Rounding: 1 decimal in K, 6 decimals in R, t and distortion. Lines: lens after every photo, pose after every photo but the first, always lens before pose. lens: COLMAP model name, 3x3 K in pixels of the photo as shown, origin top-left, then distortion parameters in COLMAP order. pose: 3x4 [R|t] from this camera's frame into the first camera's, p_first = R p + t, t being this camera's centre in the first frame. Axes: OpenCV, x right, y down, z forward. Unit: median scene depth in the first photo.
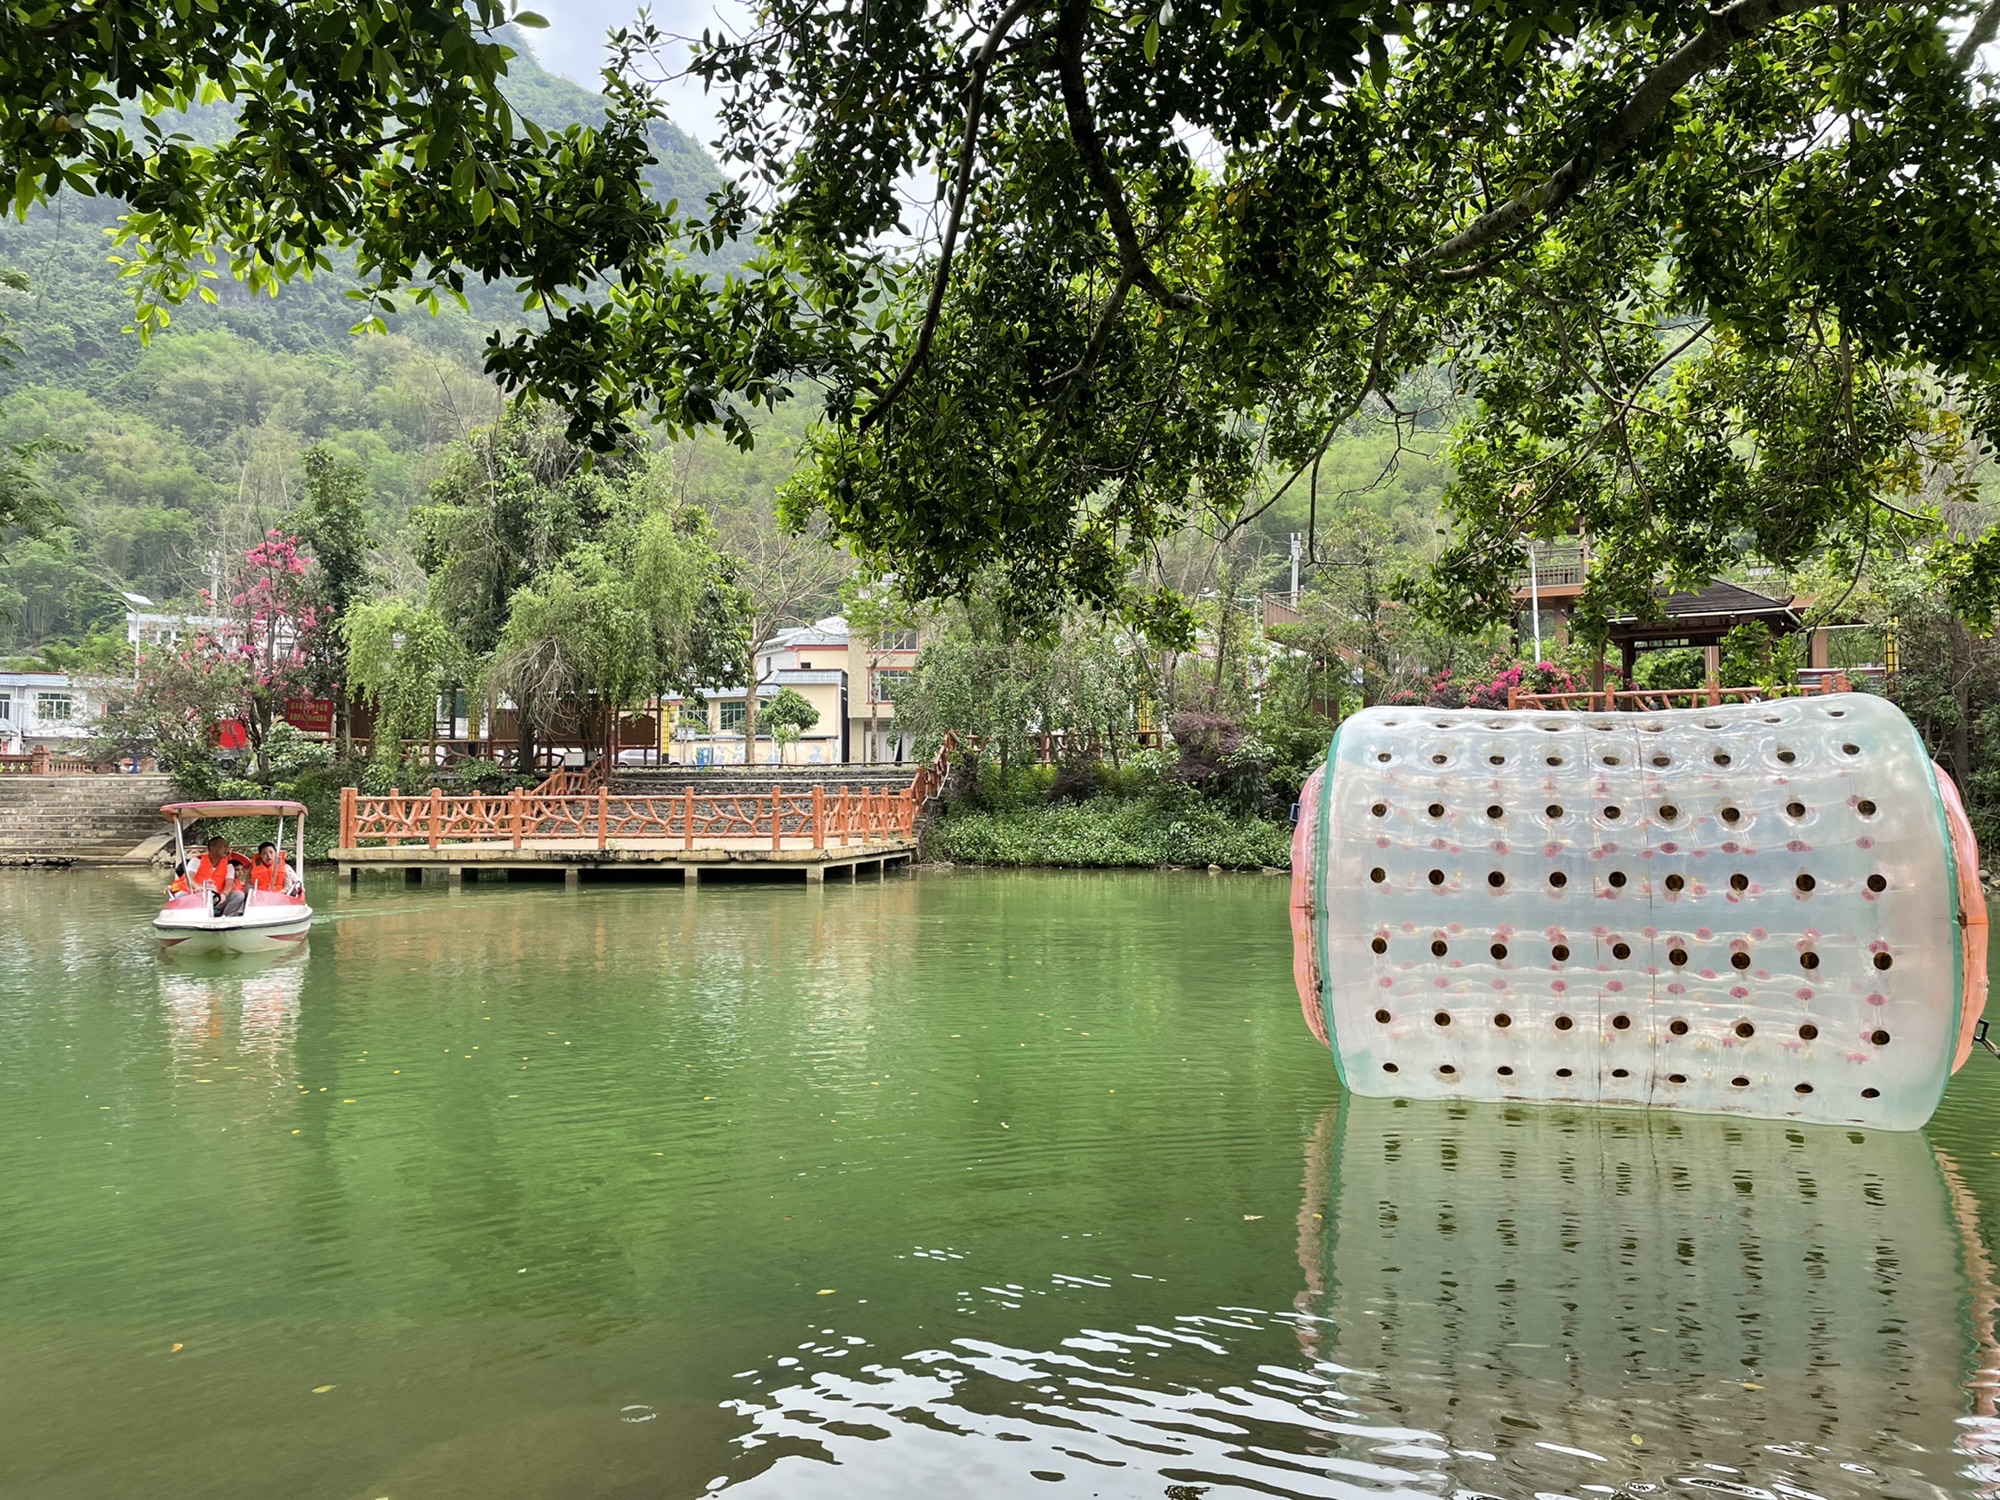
lens RADIAL K [[1561.5, 0, 999.8], [0, 1561.5, 744.2], [0, 0, 1]] dist [0.075015, -0.008316]
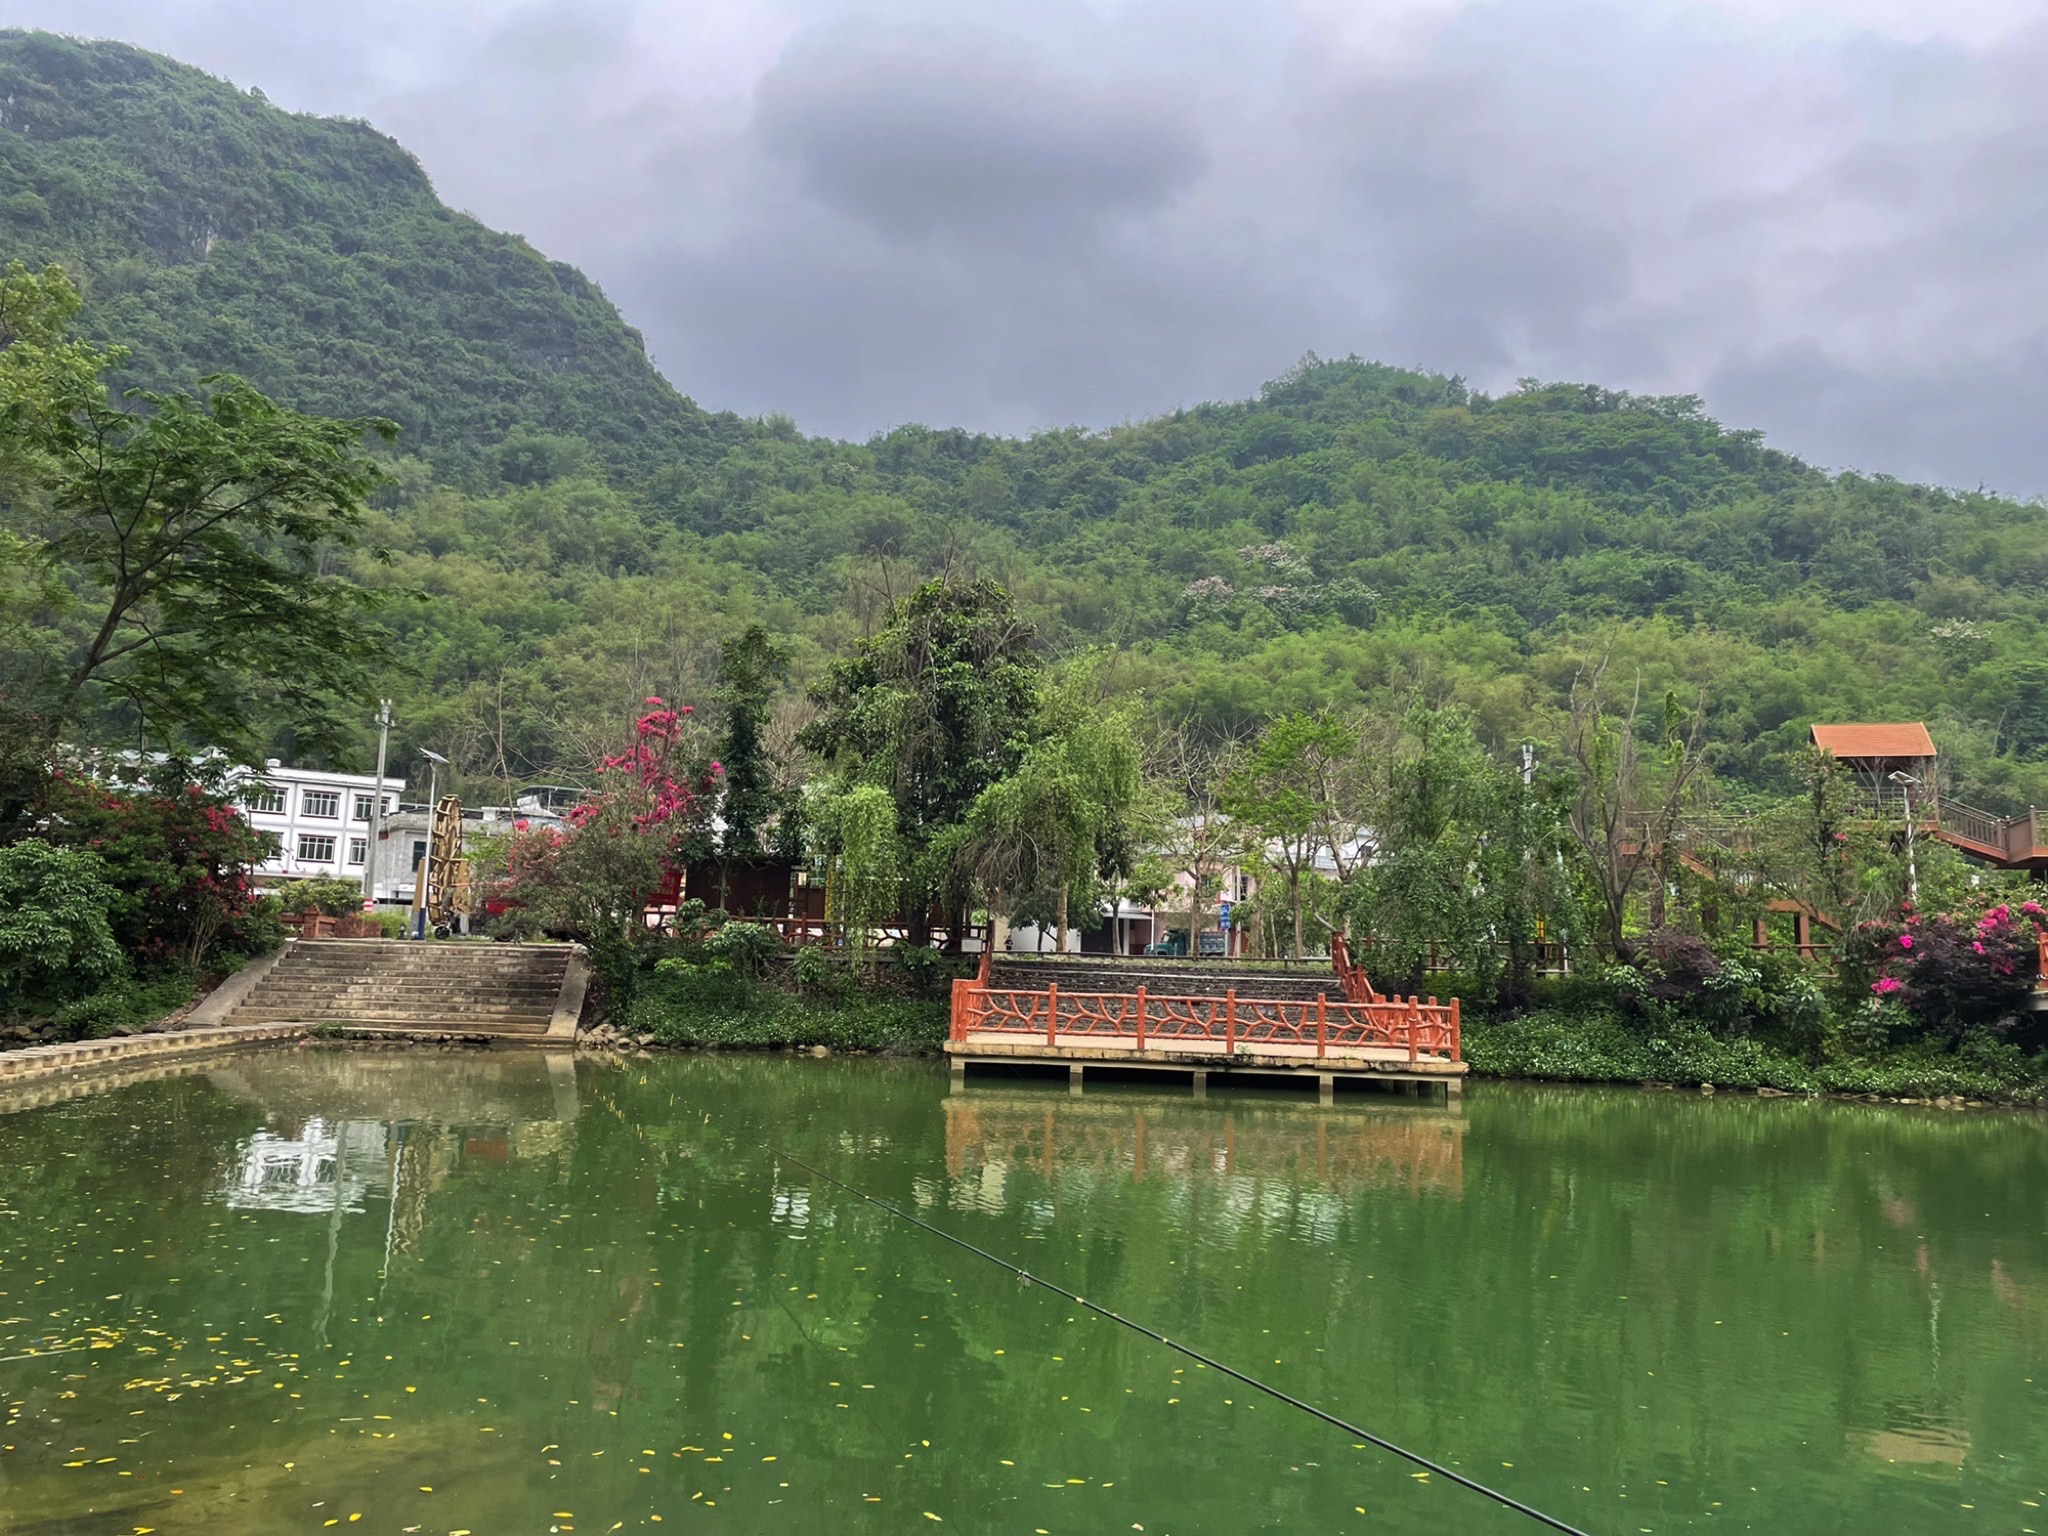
lens RADIAL K [[1599.0, 0, 1027.1], [0, 1599.0, 765.9], [0, 0, 1]] dist [0.075015, -0.008316]
pose [[0.987148, 0.056363, 0.149541, -0.541146], [-0.042035, 0.994367, -0.097305, -0.010422], [-0.154182, 0.089769, 0.983956, -0.009676]]
